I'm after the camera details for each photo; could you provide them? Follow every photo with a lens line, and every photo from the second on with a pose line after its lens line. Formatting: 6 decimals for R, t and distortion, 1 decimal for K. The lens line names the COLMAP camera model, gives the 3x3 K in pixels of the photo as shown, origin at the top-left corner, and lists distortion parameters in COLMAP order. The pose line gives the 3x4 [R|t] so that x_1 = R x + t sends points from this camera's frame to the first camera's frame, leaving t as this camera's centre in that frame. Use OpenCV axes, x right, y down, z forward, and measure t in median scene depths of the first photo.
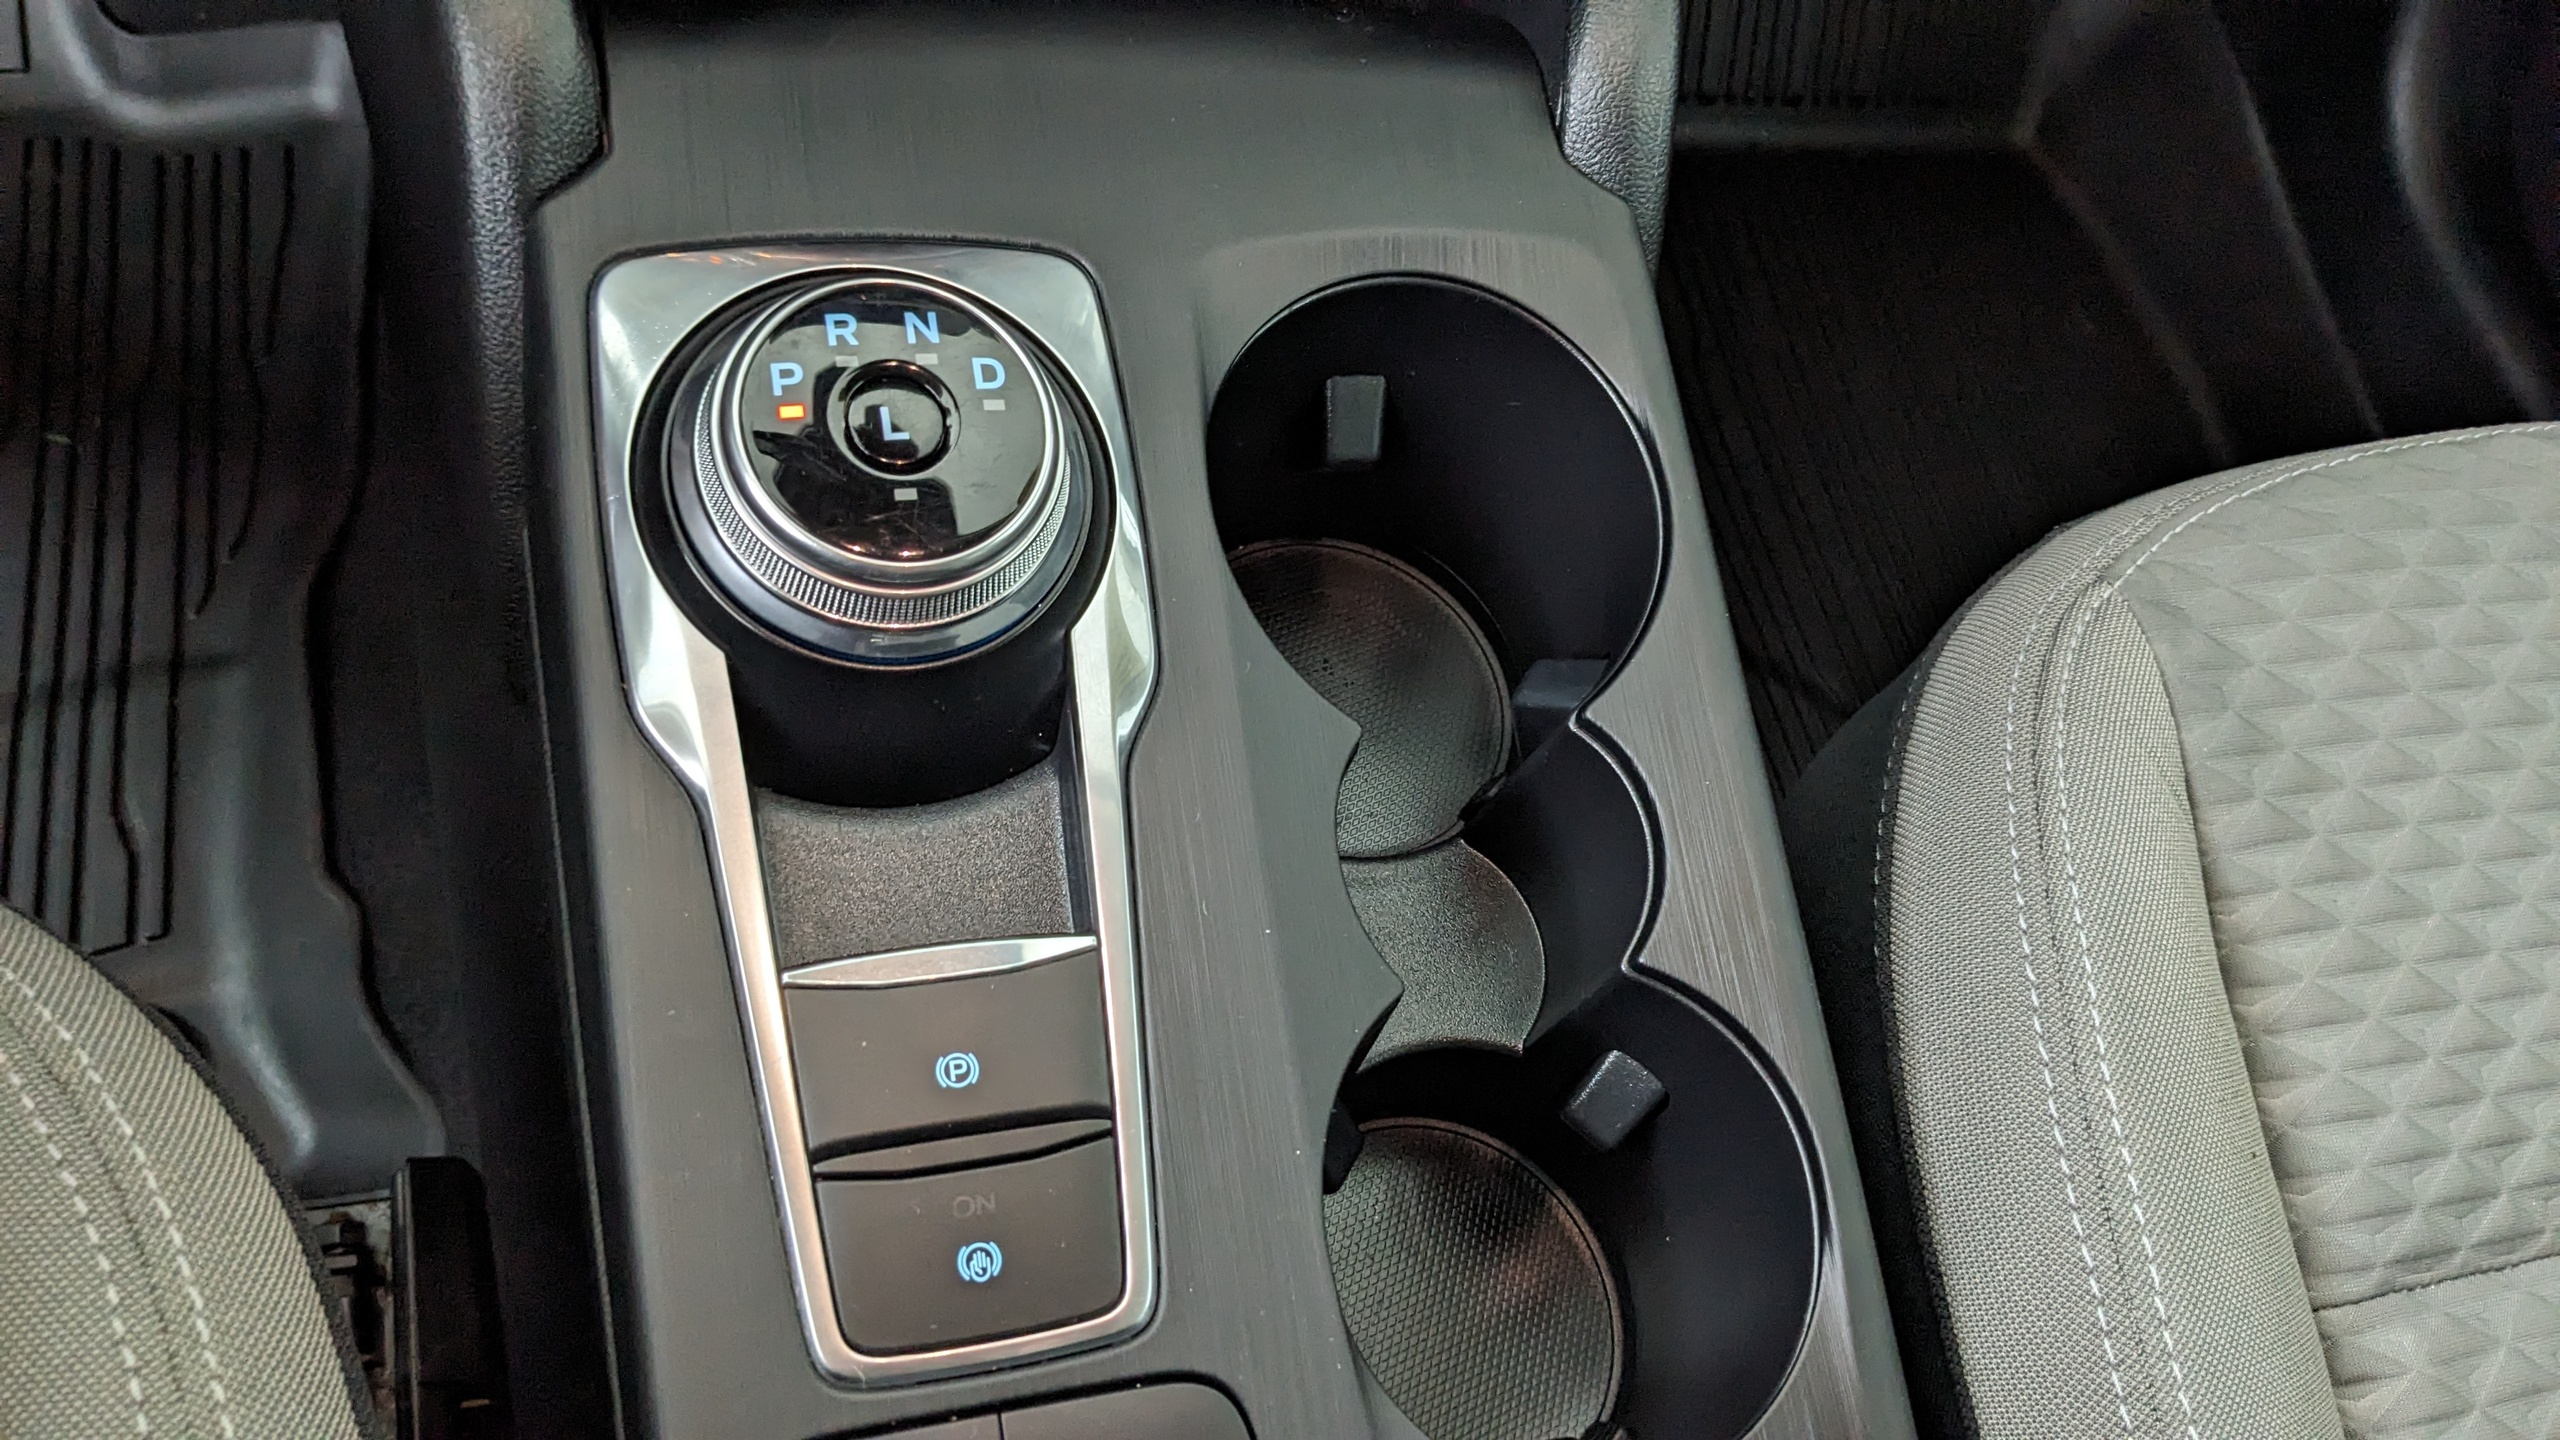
lens RADIAL K [[2062.6, 0, 1272.3], [0, 2062.6, 699.3], [0, 0, 1]] dist [0.068058, -0.124996]
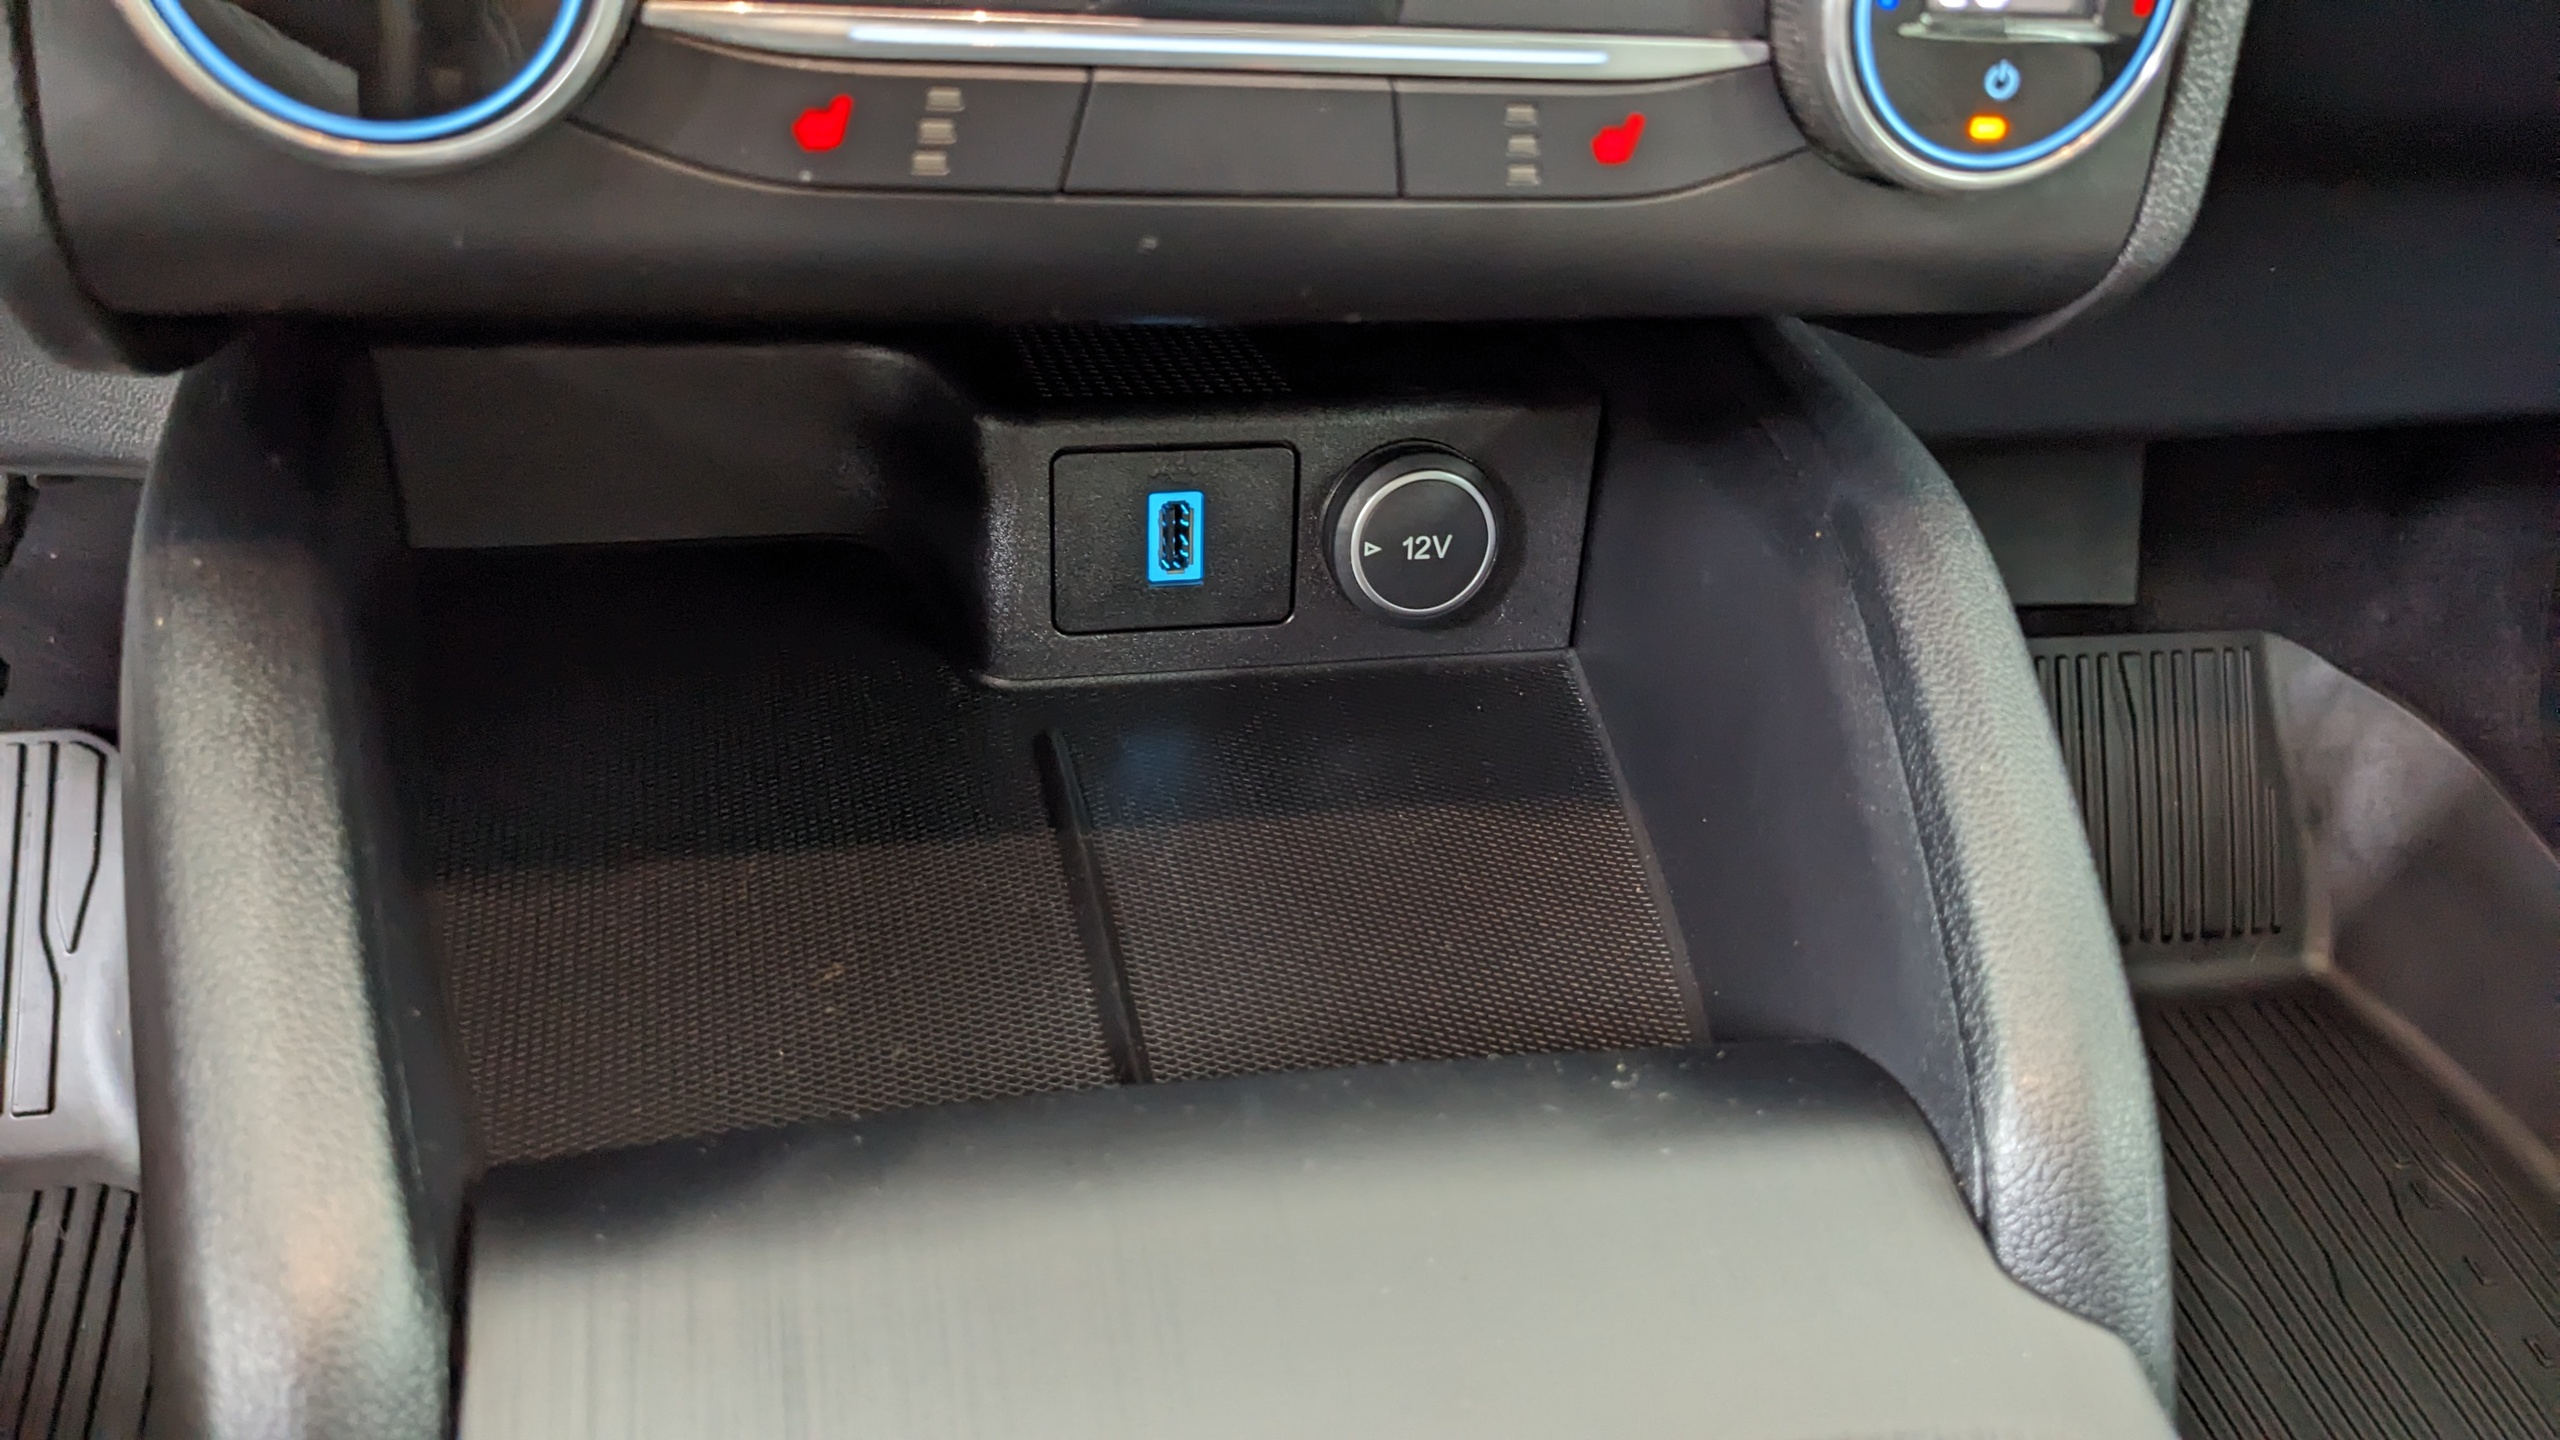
lens RADIAL K [[2062.6, 0, 1272.3], [0, 2062.6, 699.3], [0, 0, 1]] dist [0.068058, -0.124996]
pose [[0.993753, -0.096475, -0.056100, -0.027933], [0.068192, 0.922850, -0.379074, -0.199944], [0.088343, 0.372880, 0.923664, 0.337128]]
